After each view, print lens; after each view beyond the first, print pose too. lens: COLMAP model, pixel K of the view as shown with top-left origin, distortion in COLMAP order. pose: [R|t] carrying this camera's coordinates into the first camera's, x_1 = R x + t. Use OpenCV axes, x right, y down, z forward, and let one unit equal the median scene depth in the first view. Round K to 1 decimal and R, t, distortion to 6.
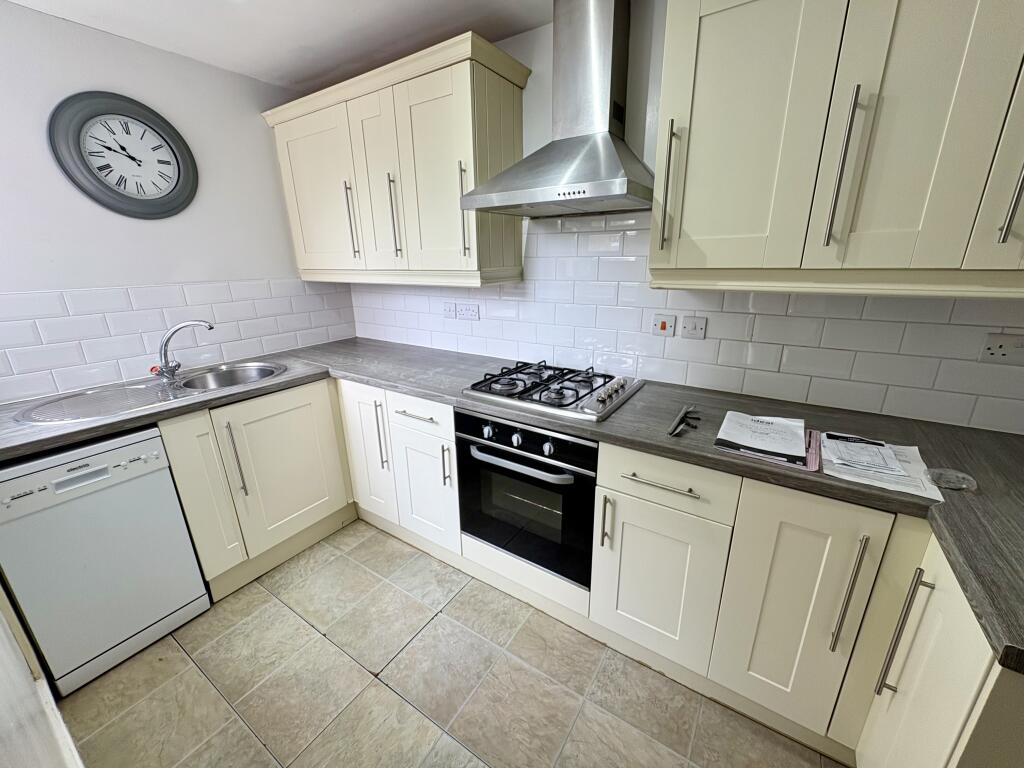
lens RADIAL K [[405.7, 0, 512.0], [0, 405.7, 384.0], [0, 0, 1]] dist [0.000653, -0.000049]
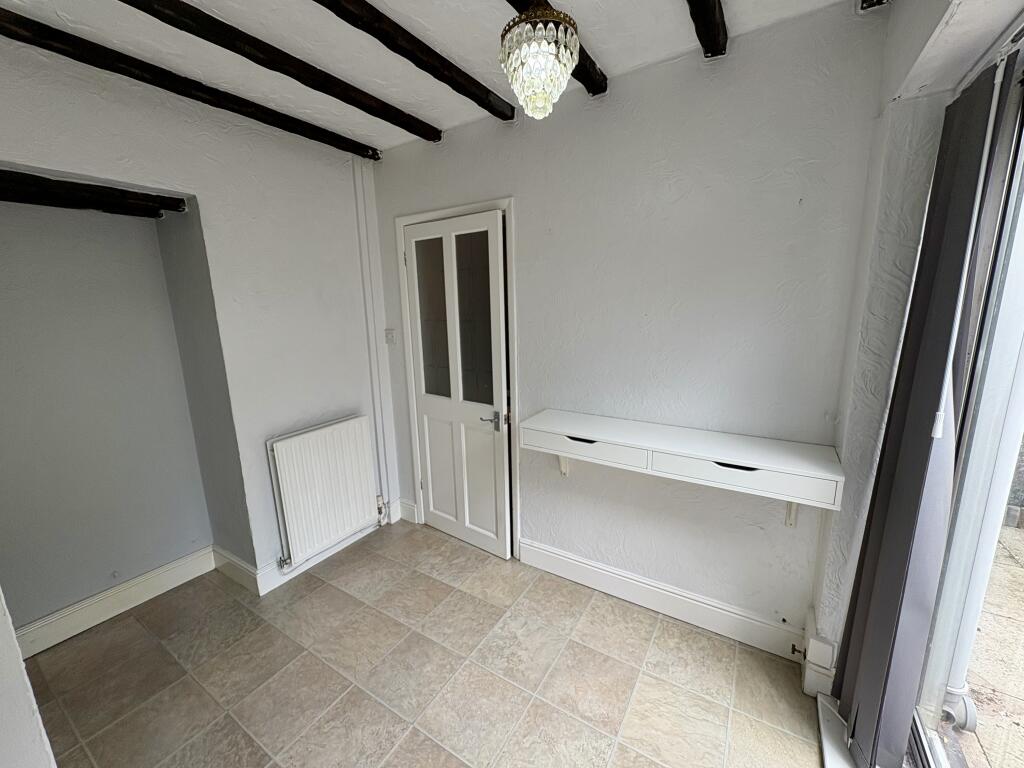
lens RADIAL K [[405.7, 0, 512.0], [0, 405.7, 384.0], [0, 0, 1]] dist [0.000653, -0.000049]
pose [[-0.999140, 0.038696, -0.014885, -0.479449], [0.026869, 0.877766, 0.478335, -0.576314], [0.031576, 0.477524, -0.878051, 1.682675]]
